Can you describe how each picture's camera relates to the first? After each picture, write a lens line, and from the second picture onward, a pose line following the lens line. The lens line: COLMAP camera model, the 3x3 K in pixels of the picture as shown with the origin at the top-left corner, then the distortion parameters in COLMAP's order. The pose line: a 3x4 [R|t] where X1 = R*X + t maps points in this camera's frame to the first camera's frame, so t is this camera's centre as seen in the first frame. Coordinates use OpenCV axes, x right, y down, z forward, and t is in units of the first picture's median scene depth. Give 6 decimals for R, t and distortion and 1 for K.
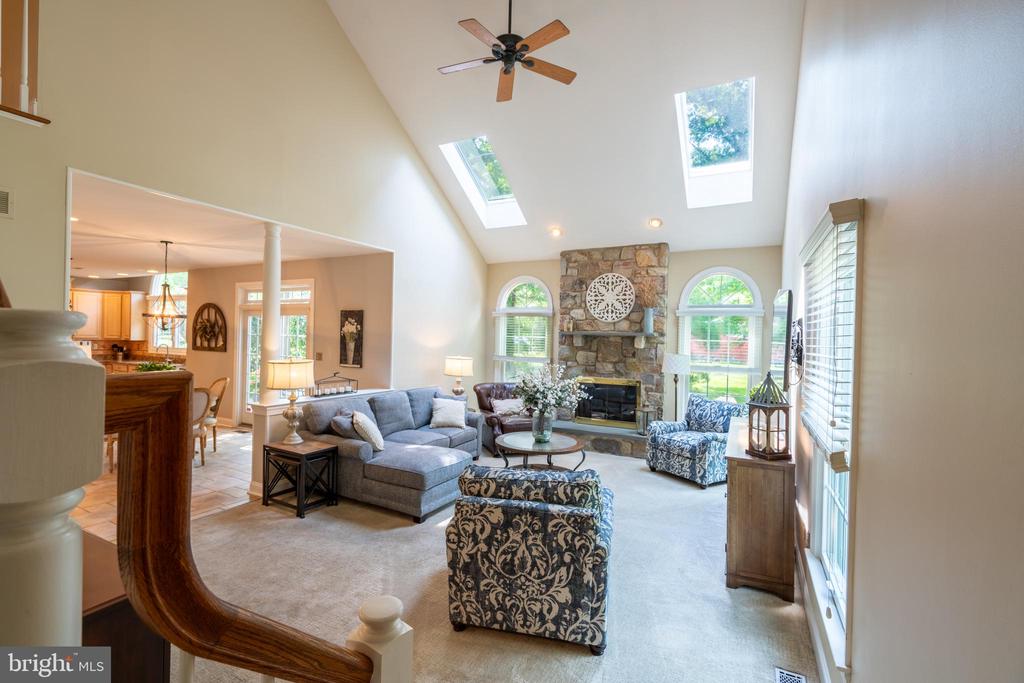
lens RADIAL K [[462.4, 0, 507.4], [0, 462.4, 338.9], [0, 0, 1]] dist [-0.006165, 0.003093]
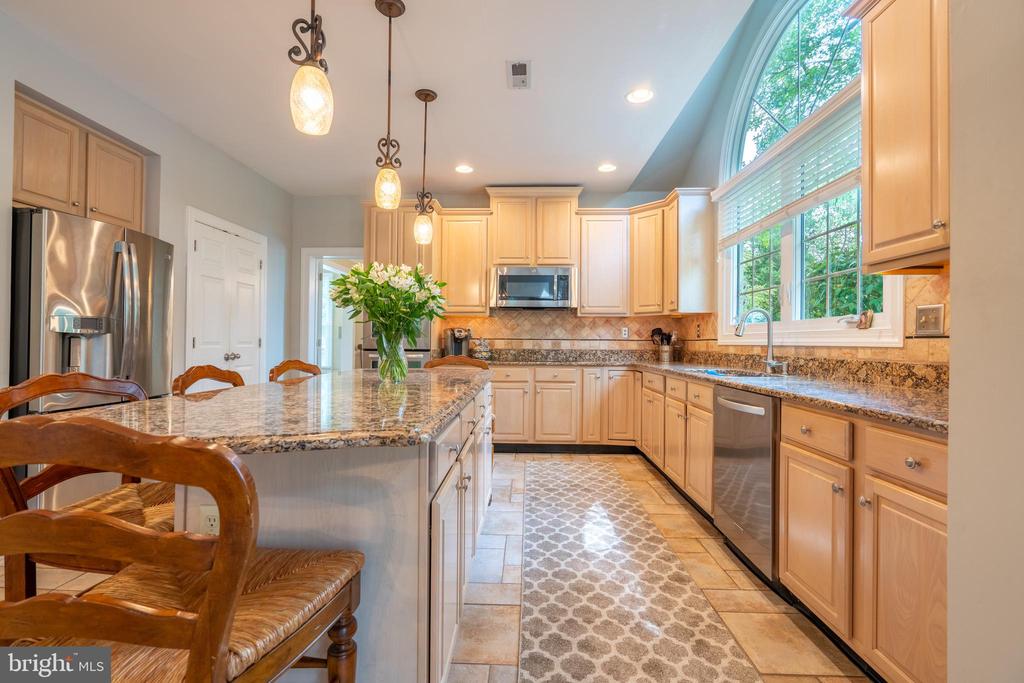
lens RADIAL K [[462.4, 0, 506.8], [0, 462.4, 339.3], [0, 0, 1]] dist [-0.006165, 0.003093]
pose [[0.435720, -0.026453, -0.899694, -0.800630], [-0.003391, 0.999513, -0.031030, 0.059849], [0.900076, 0.016571, 0.435418, 1.058990]]
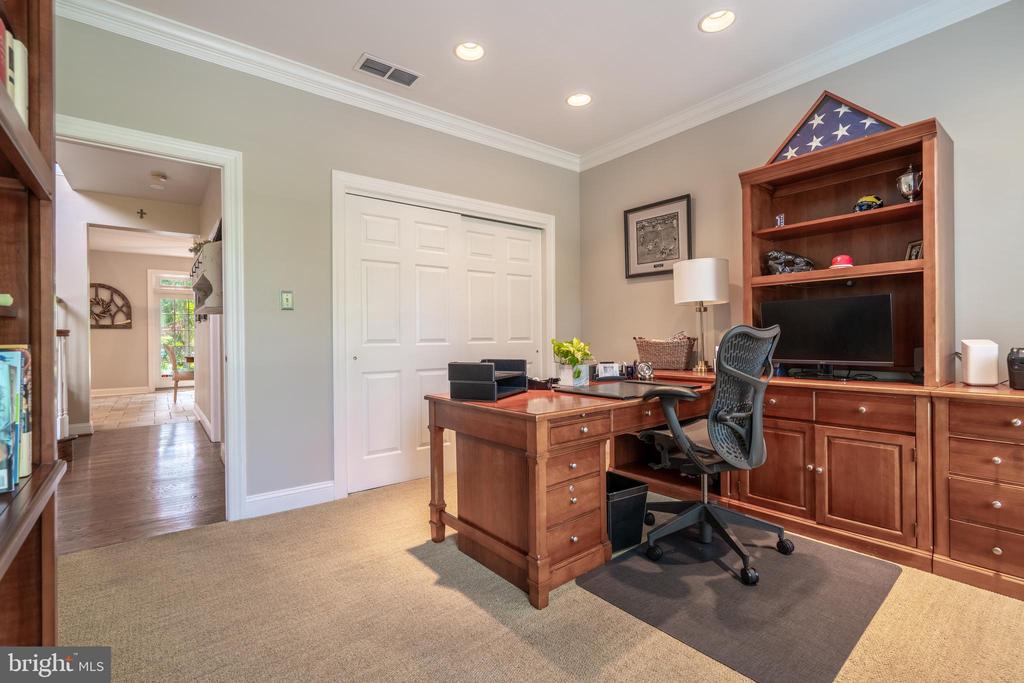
lens RADIAL K [[462.4, 0, 504.7], [0, 462.4, 340.5], [0, 0, 1]] dist [-0.006165, 0.003093]
pose [[0.424822, -0.028266, 0.904835, -1.455512], [0.024932, 0.999499, 0.019517, 0.067189], [-0.904933, 0.014268, 0.425314, -0.354643]]
